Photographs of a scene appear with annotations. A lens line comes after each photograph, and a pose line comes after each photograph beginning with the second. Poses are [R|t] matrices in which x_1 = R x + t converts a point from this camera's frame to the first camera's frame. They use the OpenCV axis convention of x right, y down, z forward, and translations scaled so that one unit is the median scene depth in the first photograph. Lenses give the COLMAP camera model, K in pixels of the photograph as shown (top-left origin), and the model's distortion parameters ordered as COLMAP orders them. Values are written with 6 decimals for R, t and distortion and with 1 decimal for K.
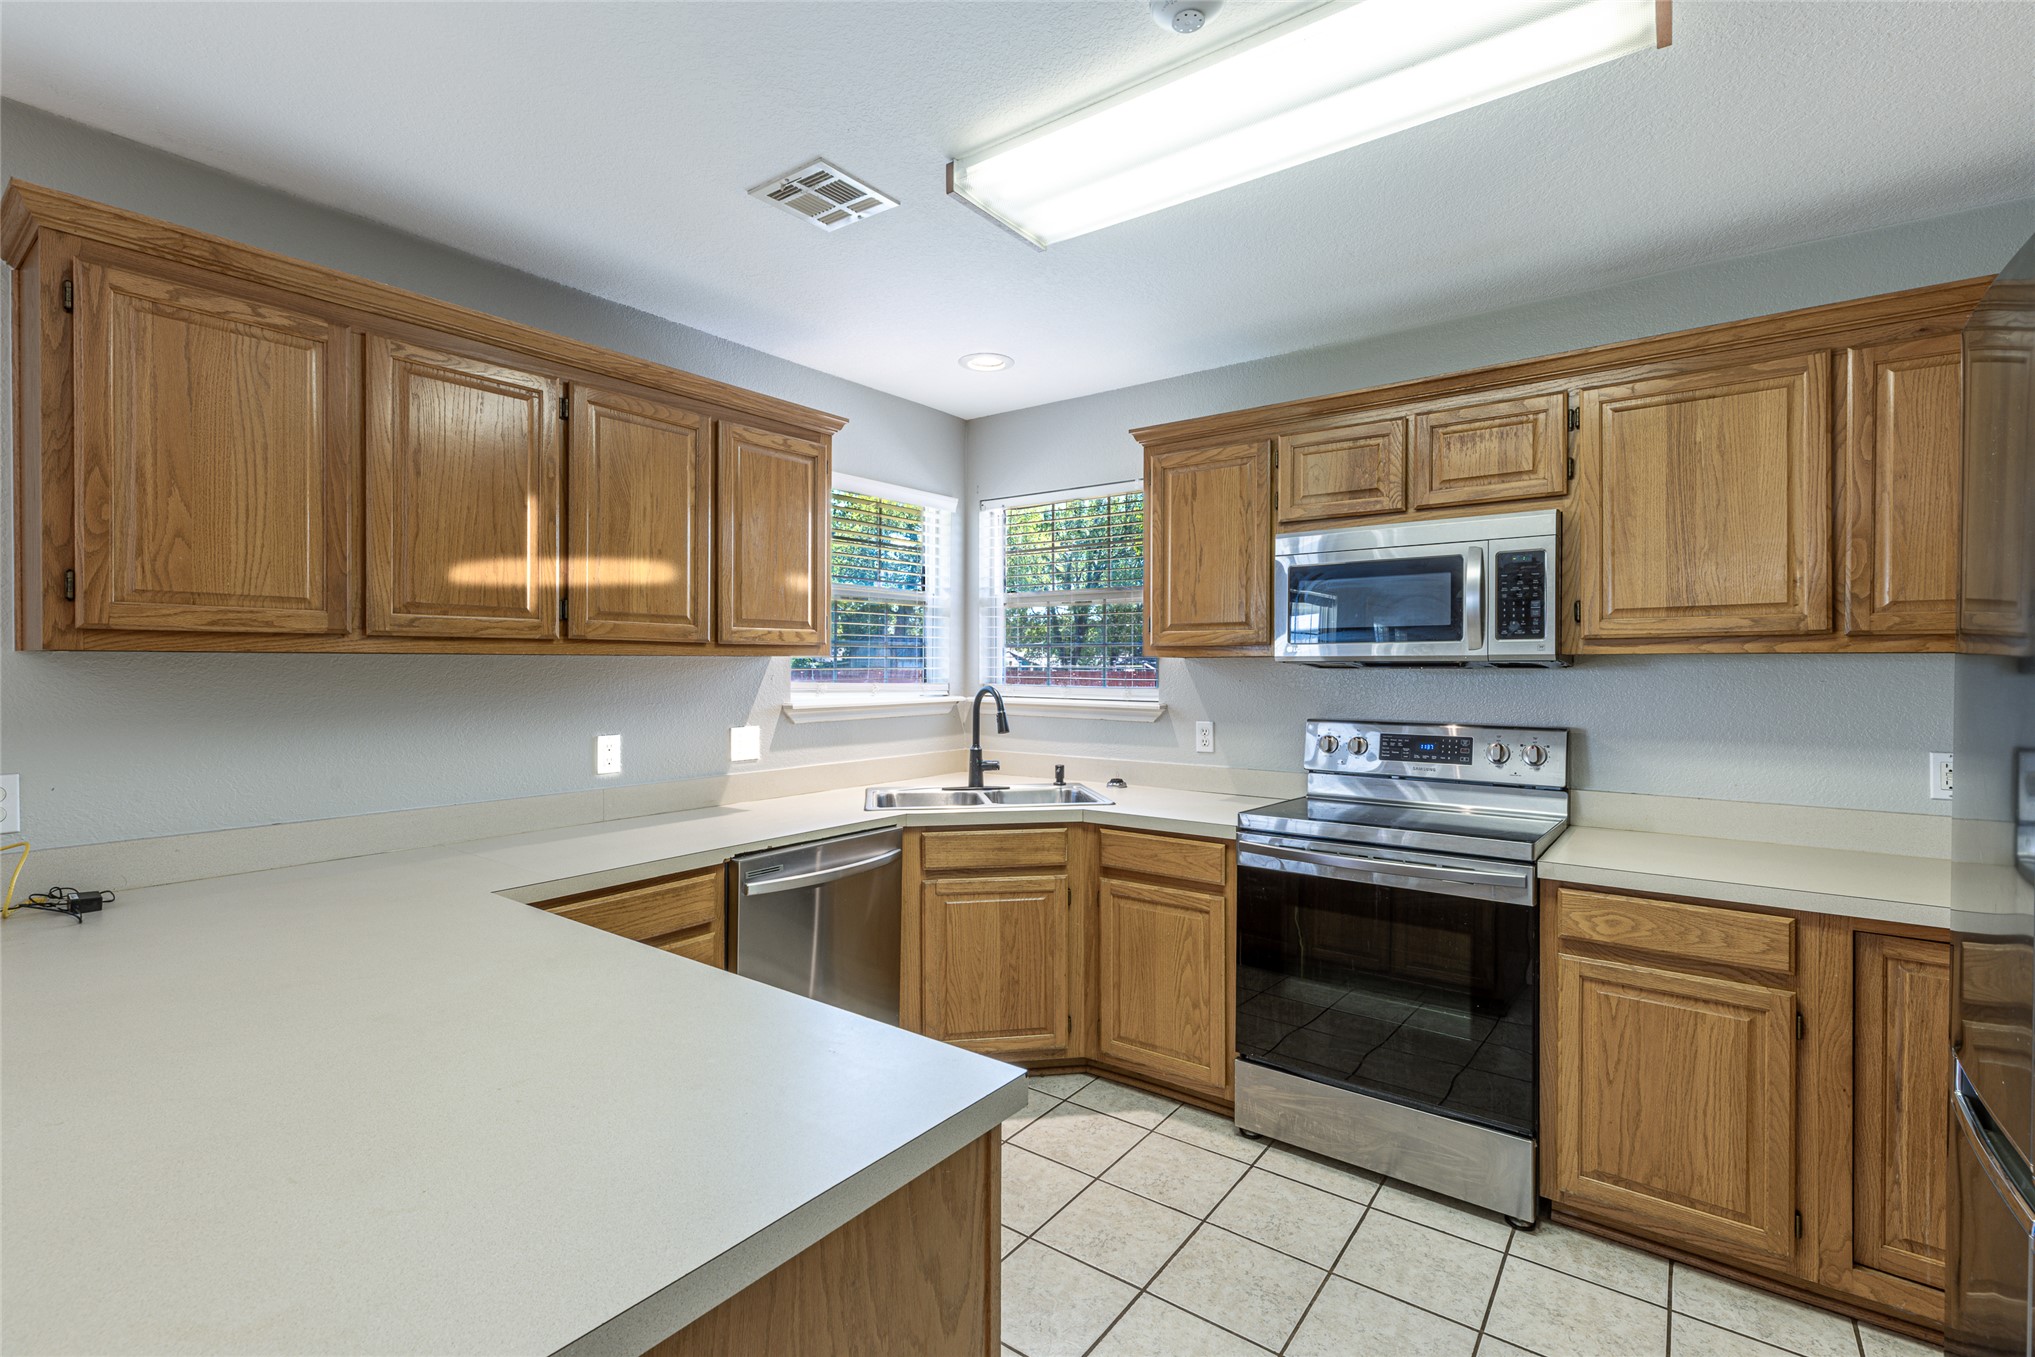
lens RADIAL K [[908.6, 0, 1016.8], [0, 908.6, 671.4], [0, 0, 1]] dist [0.005619, -0.000863]
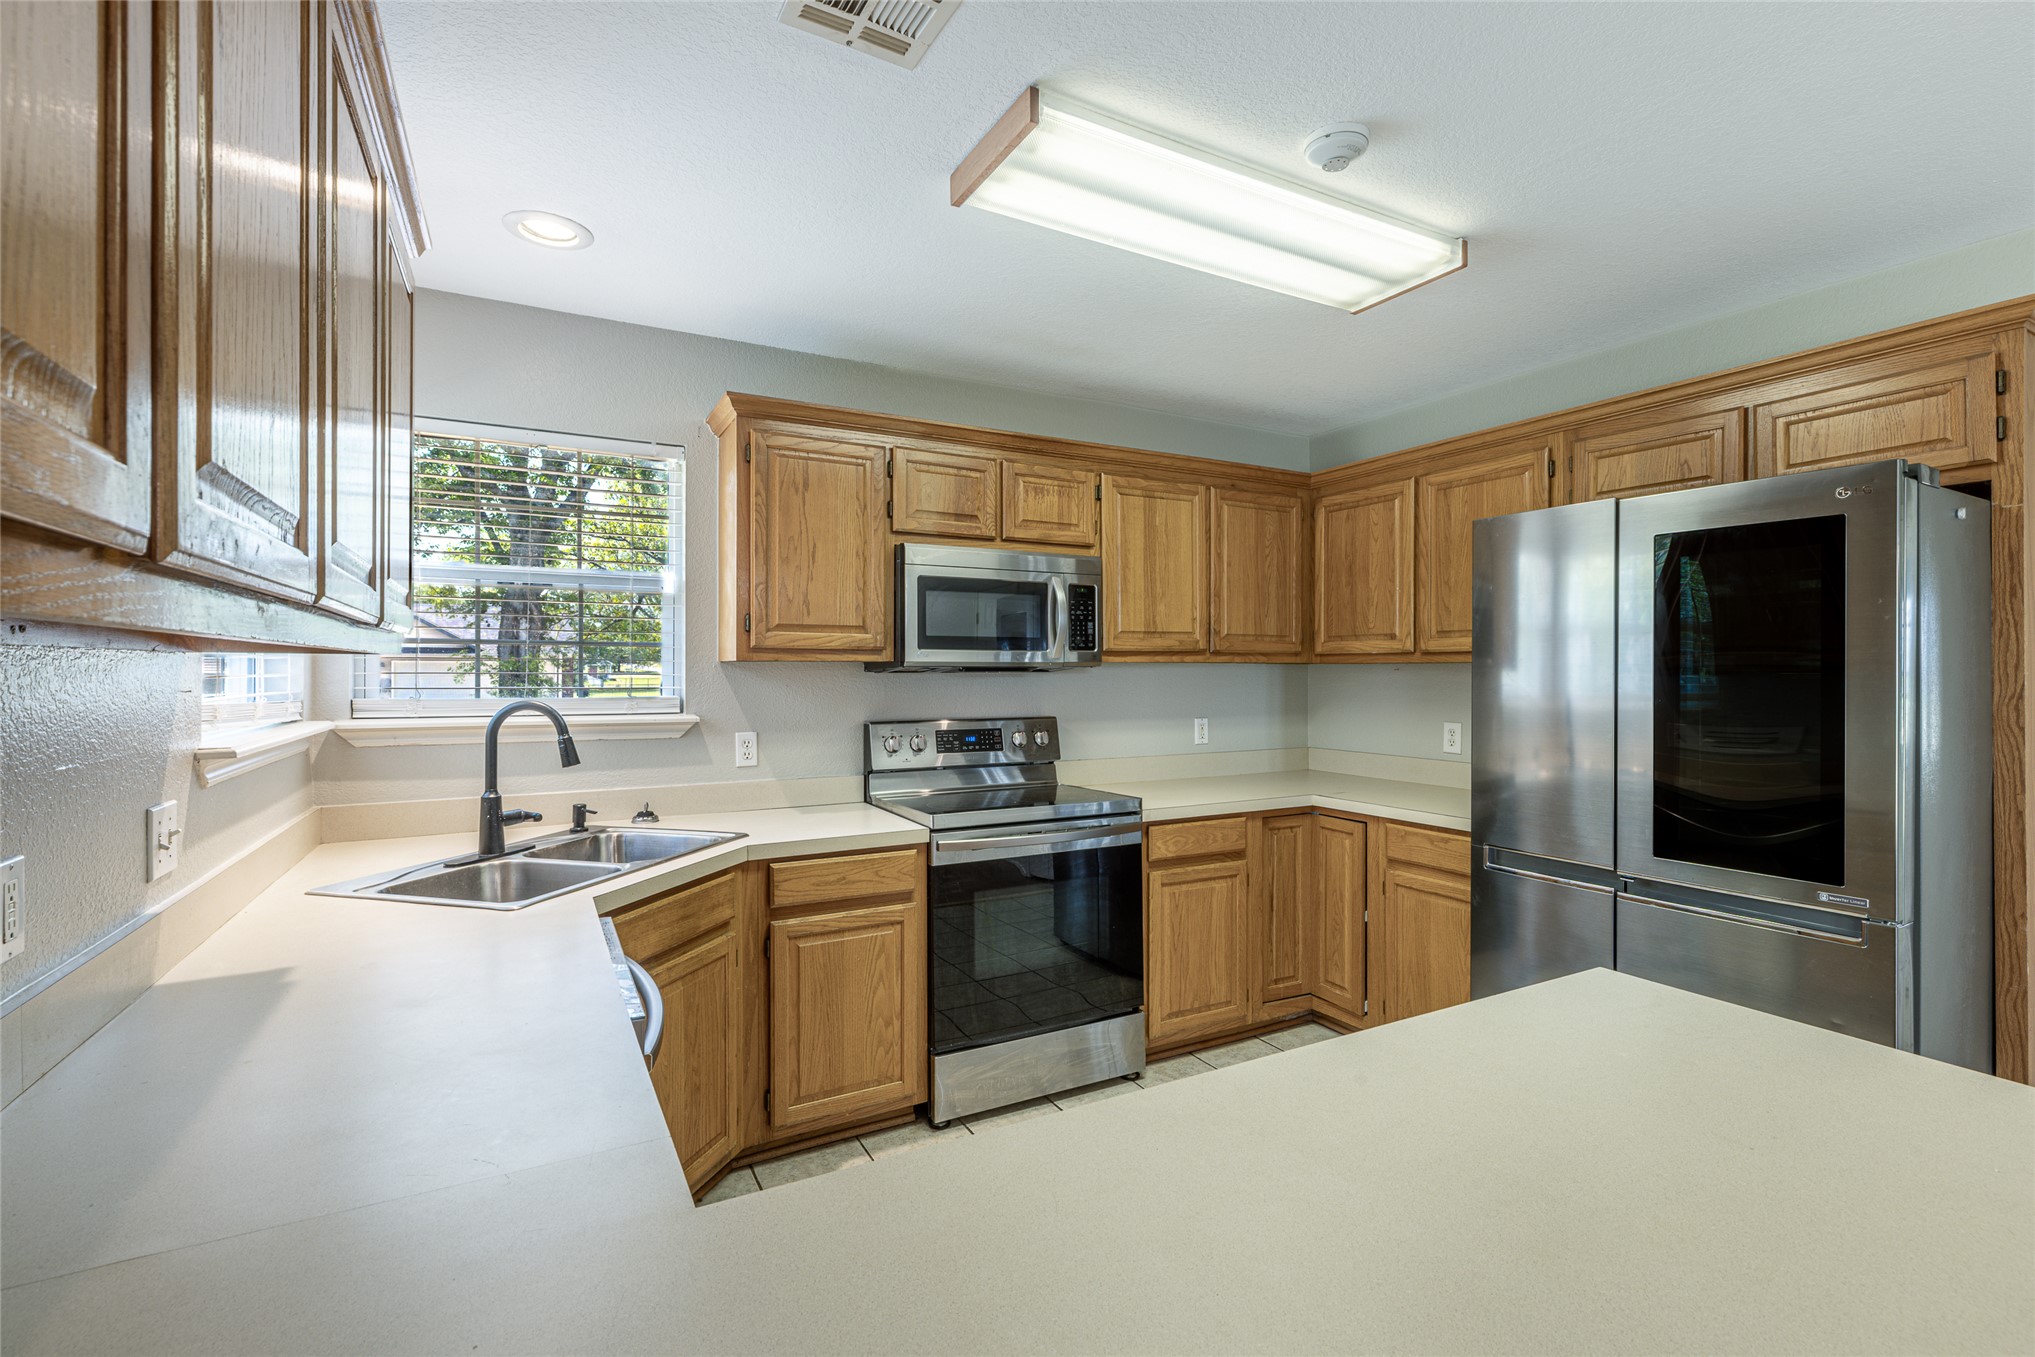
lens RADIAL K [[908.6, 0, 1018.5], [0, 908.6, 669.7], [0, 0, 1]] dist [0.005619, -0.000863]
pose [[0.418499, -0.000092, 0.908217, -0.700926], [0.006110, 0.999978, -0.002714, -0.003898], [-0.908197, 0.006685, 0.418491, 0.531071]]
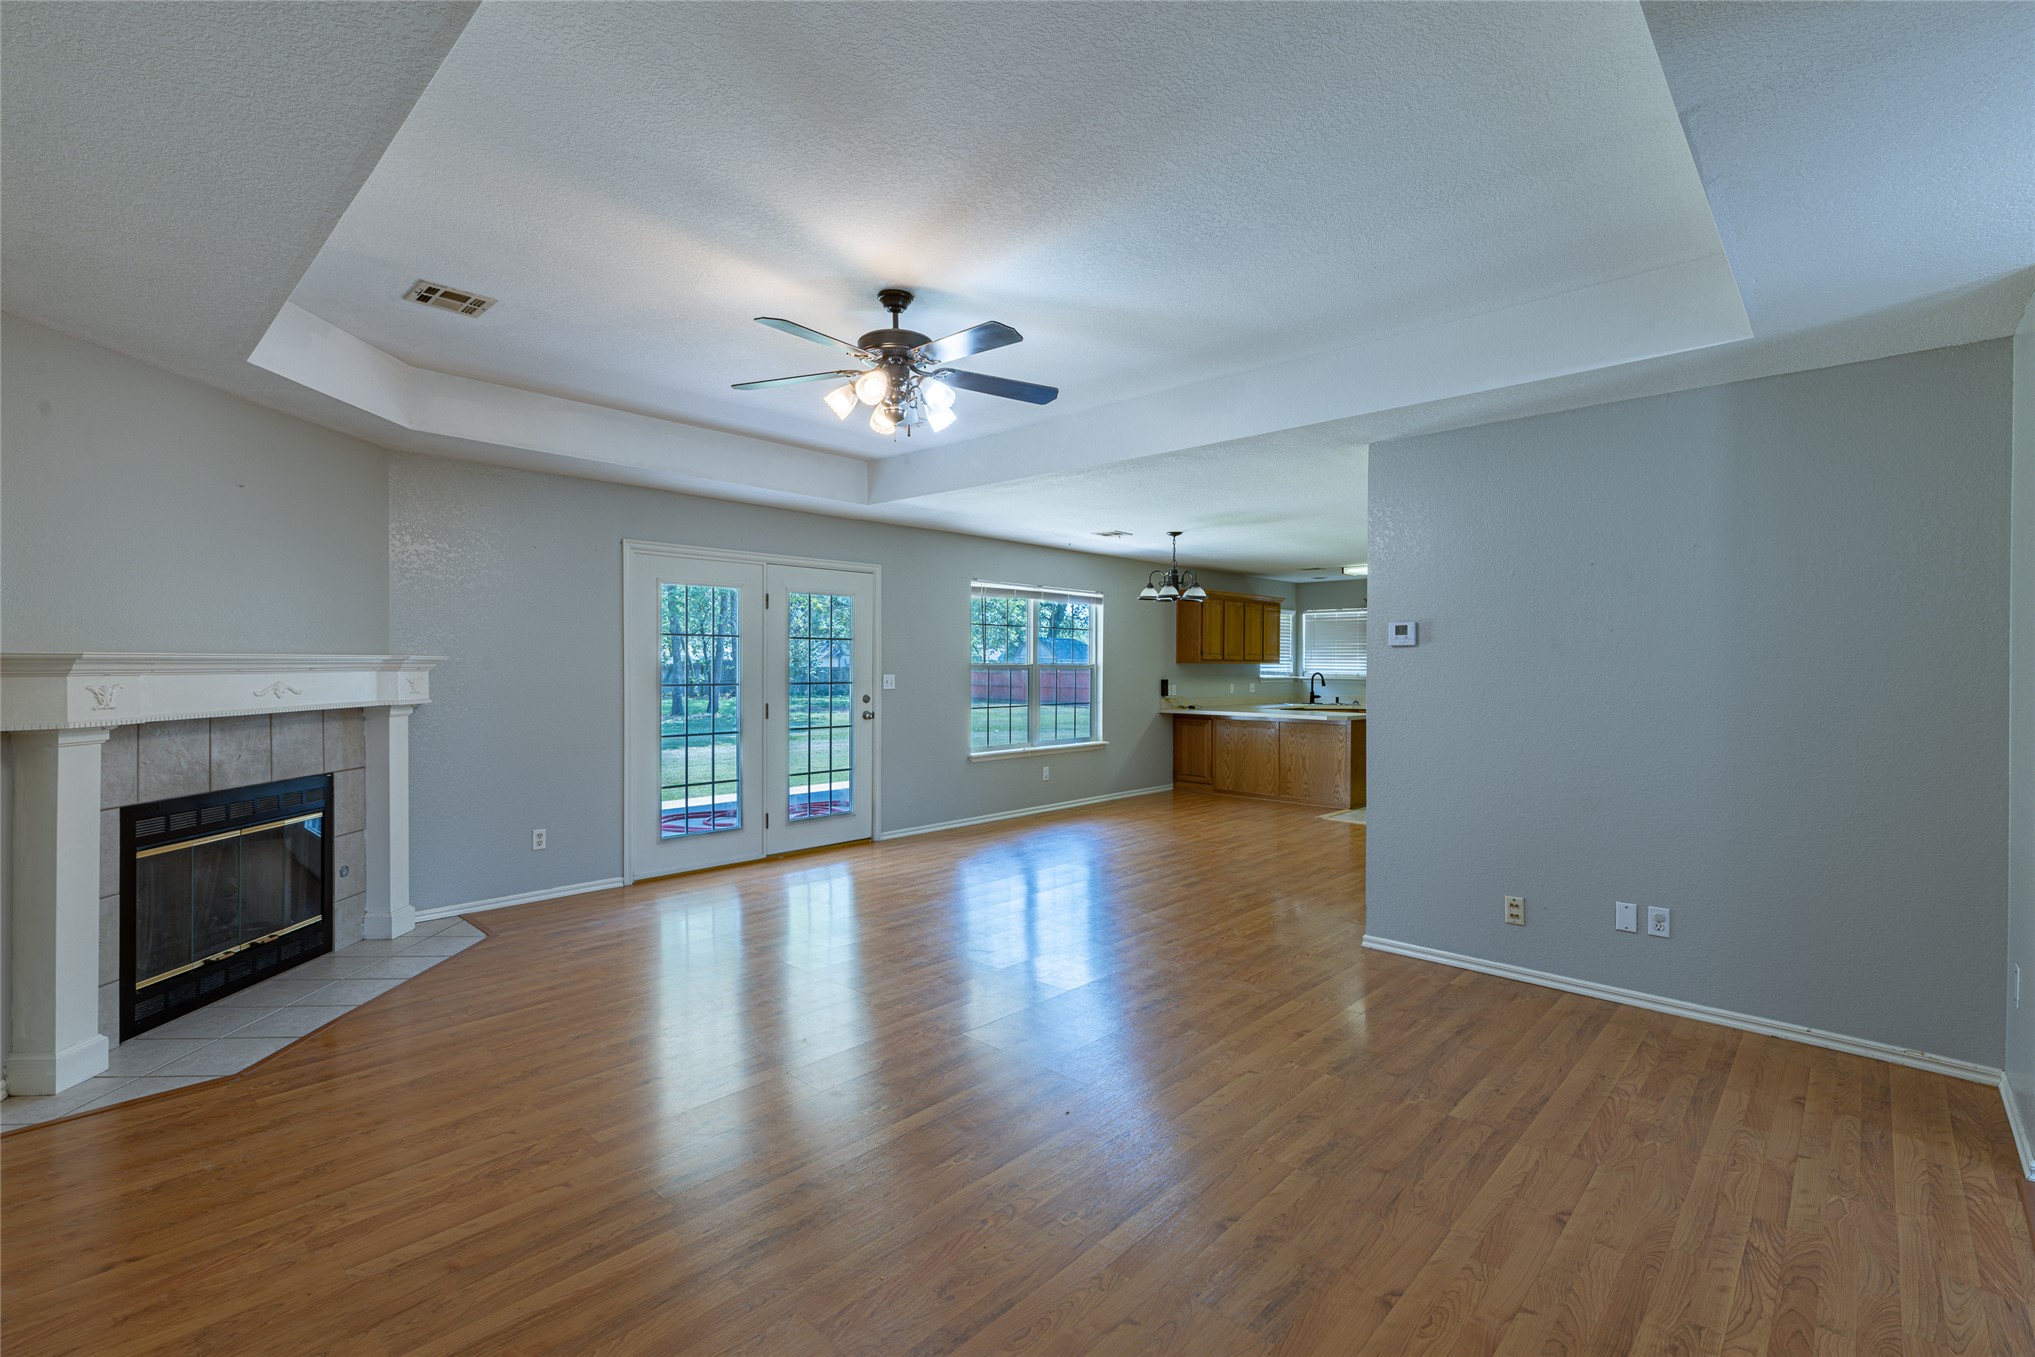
lens RADIAL K [[908.6, 0, 1012.8], [0, 908.6, 672.6], [0, 0, 1]] dist [0.005619, -0.000863]
pose [[0.993430, 0.003180, -0.114401, -1.073934], [-0.003066, 0.999995, 0.001180, 0.023744], [0.114404, -0.000821, 0.993434, -3.457559]]
